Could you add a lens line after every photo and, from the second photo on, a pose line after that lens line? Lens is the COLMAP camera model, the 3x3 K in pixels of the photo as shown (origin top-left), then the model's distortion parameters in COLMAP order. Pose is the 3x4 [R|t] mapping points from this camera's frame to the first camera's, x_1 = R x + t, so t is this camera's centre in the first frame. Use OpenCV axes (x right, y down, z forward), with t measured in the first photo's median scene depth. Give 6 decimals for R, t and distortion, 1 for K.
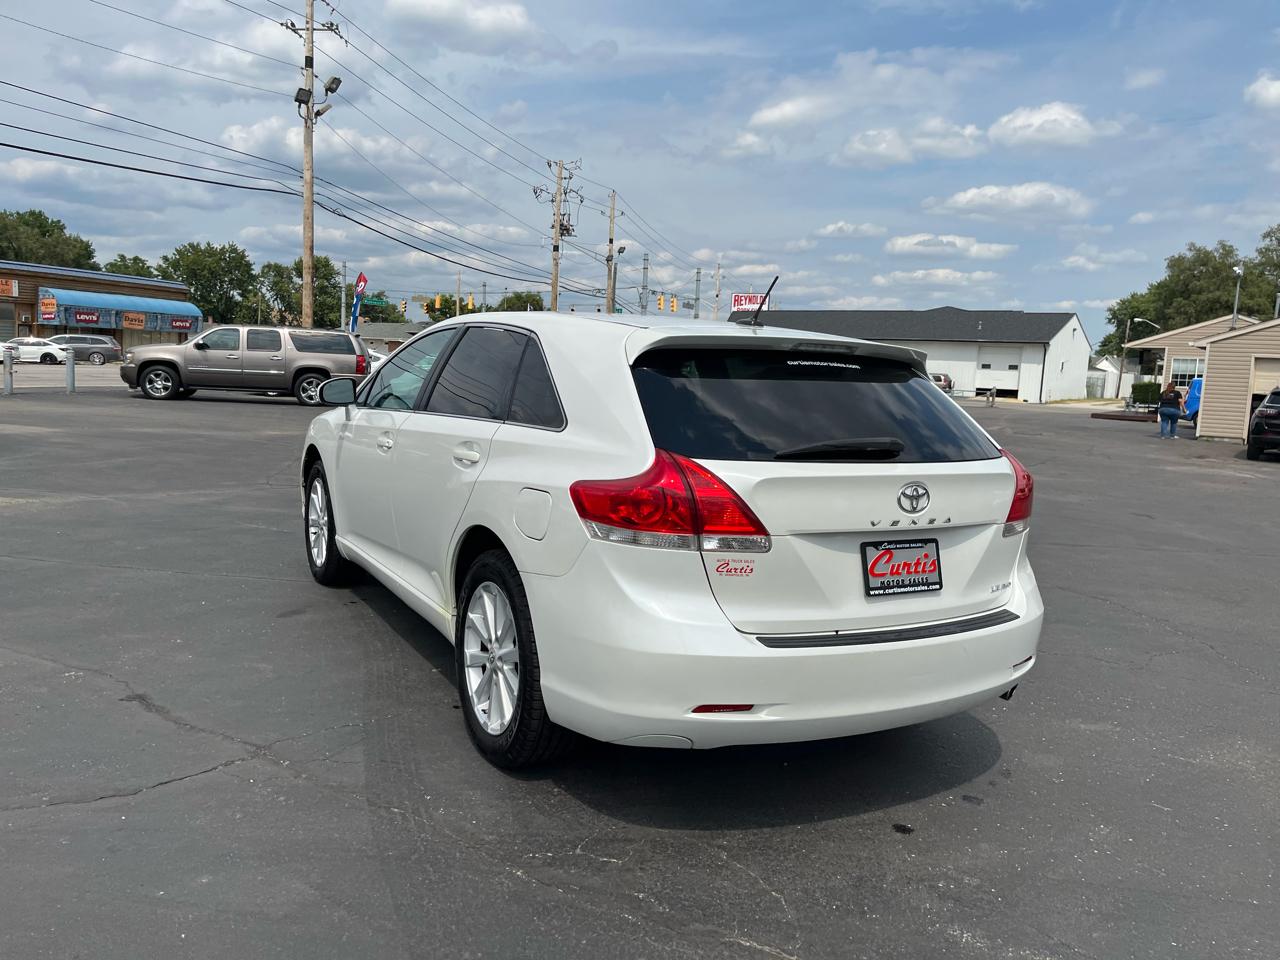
lens RADIAL K [[972.8, 0, 647.5], [0, 972.8, 477.1], [0, 0, 1]] dist [0.068719, -0.093633]
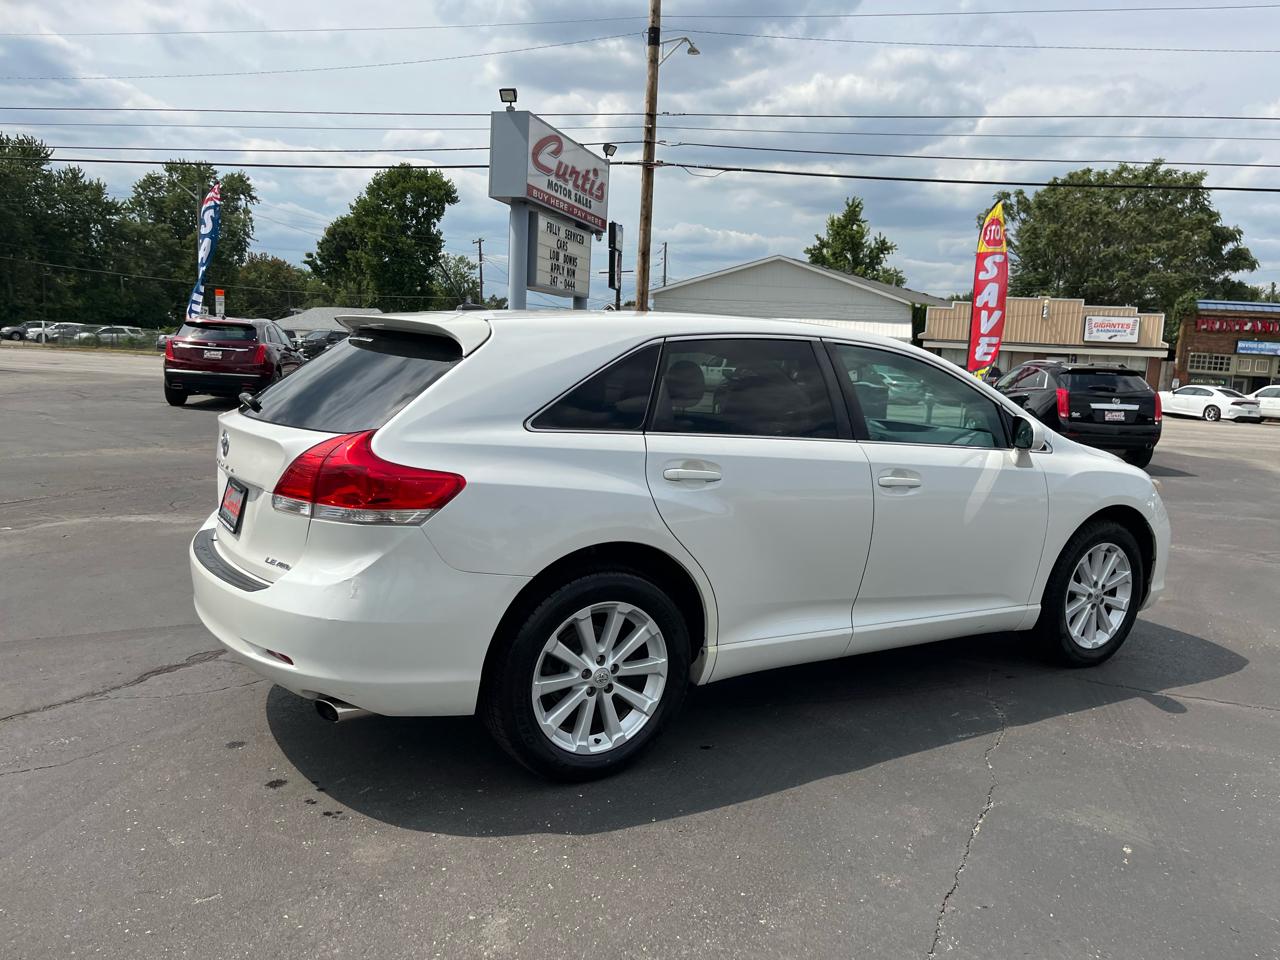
lens RADIAL K [[972.8, 0, 651.3], [0, 972.8, 481.4], [0, 0, 1]] dist [0.068719, -0.093633]
pose [[0.041827, 0.081070, -0.995830, 0.132574], [-0.164859, 0.983601, 0.073150, -0.009400], [0.985430, 0.161112, 0.054506, 0.131128]]
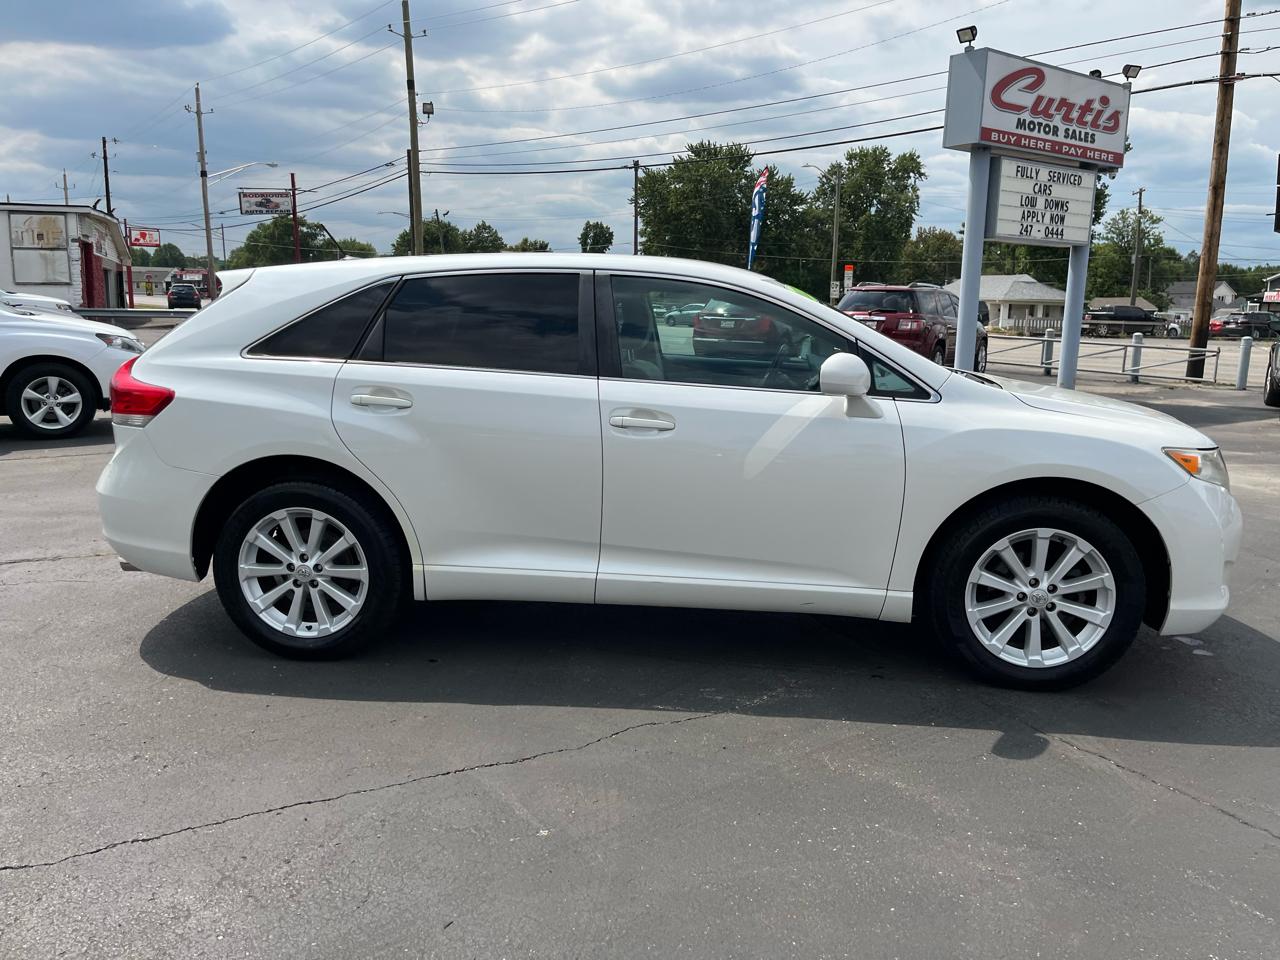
lens RADIAL K [[972.8, 0, 654.3], [0, 972.8, 472.0], [0, 0, 1]] dist [0.068719, -0.093633]
pose [[-0.581208, 0.080100, -0.809803, 0.102807], [-0.141950, 0.969907, 0.197816, -0.022295], [0.801279, 0.229924, -0.552347, 0.231880]]
